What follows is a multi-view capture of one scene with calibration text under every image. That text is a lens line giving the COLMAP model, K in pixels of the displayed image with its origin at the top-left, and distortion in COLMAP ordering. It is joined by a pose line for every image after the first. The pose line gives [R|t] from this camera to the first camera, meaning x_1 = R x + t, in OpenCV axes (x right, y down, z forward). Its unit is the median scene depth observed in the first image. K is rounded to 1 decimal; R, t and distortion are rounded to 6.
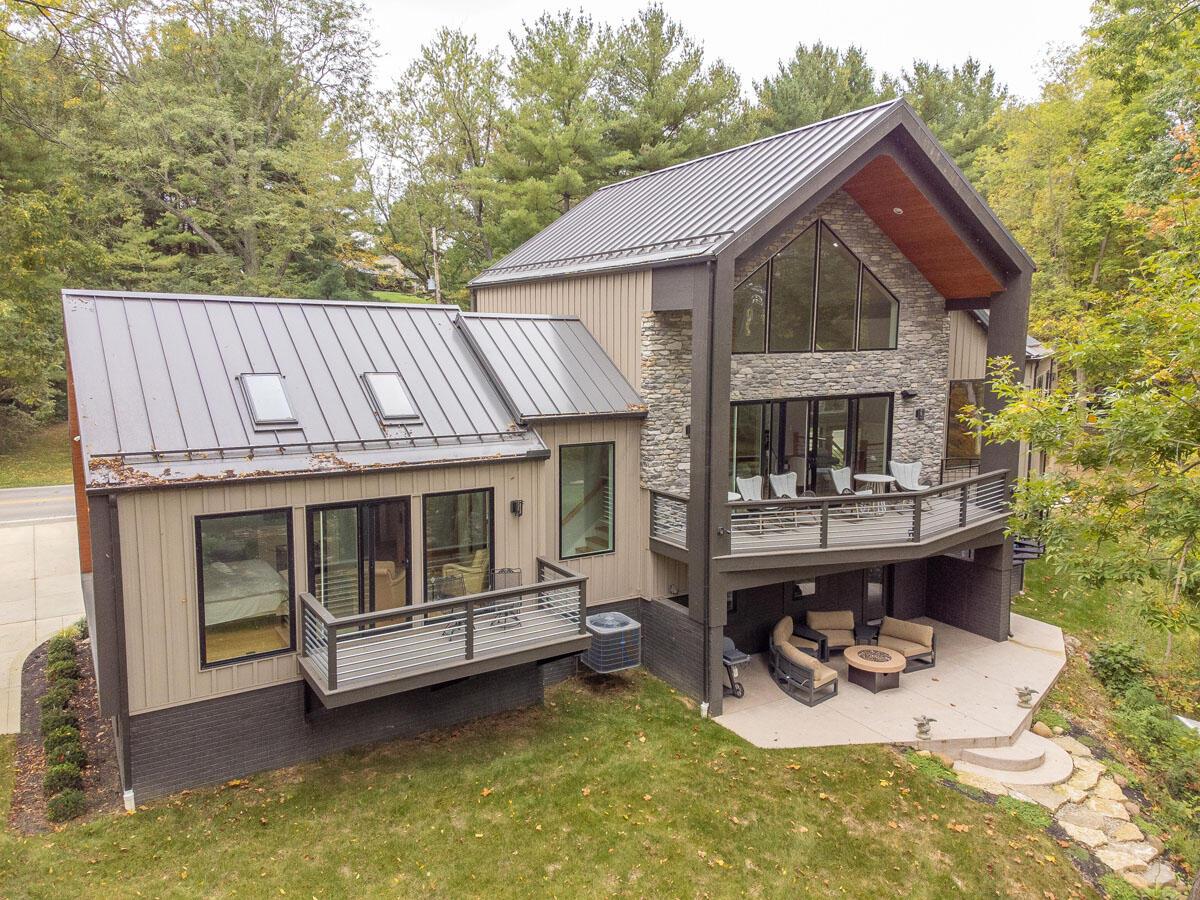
lens RADIAL K [[852.8, 0, 592.8], [0, 852.8, 459.7], [0, 0, 1]] dist [0.238232, -0.241530]
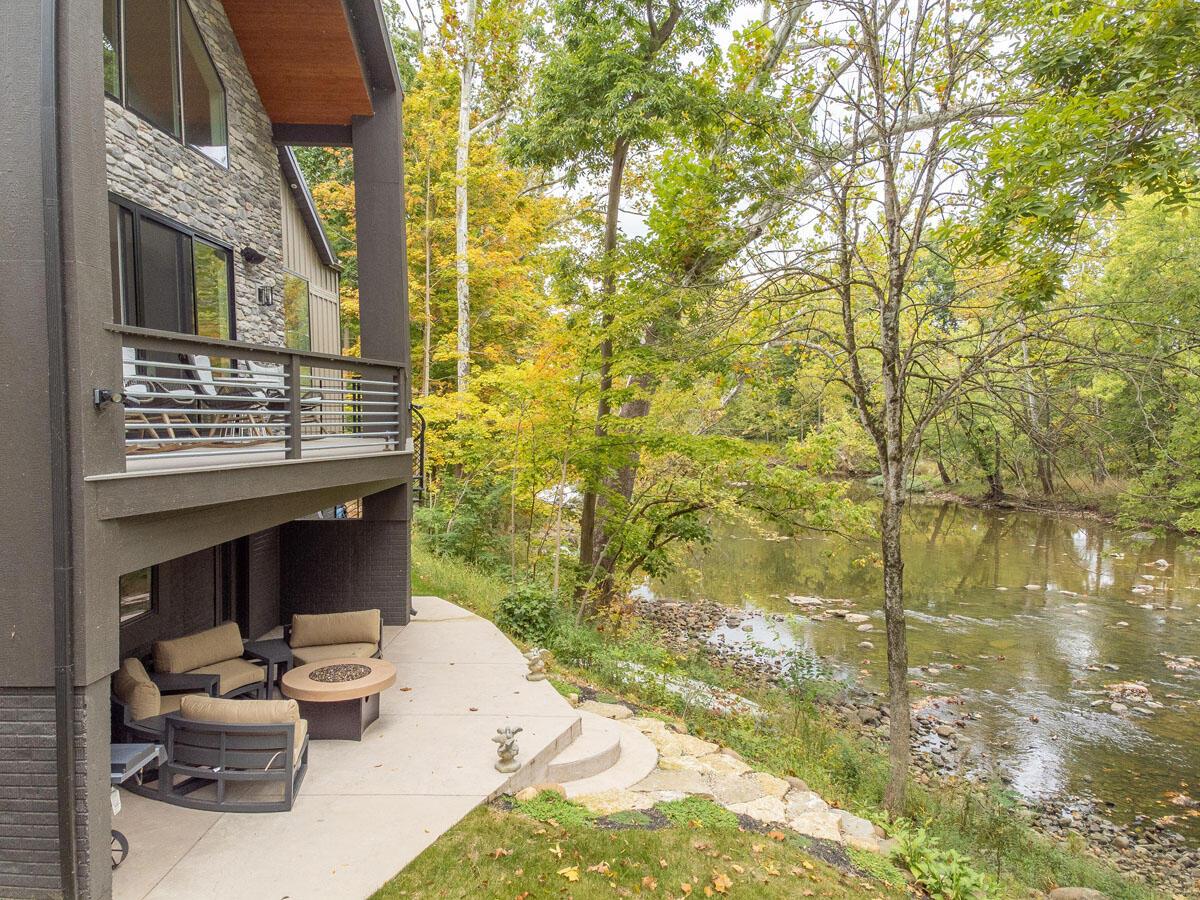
lens RADIAL K [[859.2, 0, 600.0], [0, 859.2, 450.0], [0, 0, 1]] dist [0.256475, -0.252516]
pose [[0.521744, -0.031493, 0.852521, -0.051947], [0.114498, 0.992862, -0.033396, 0.118439], [-0.845383, 0.115037, 0.521626, 0.540069]]
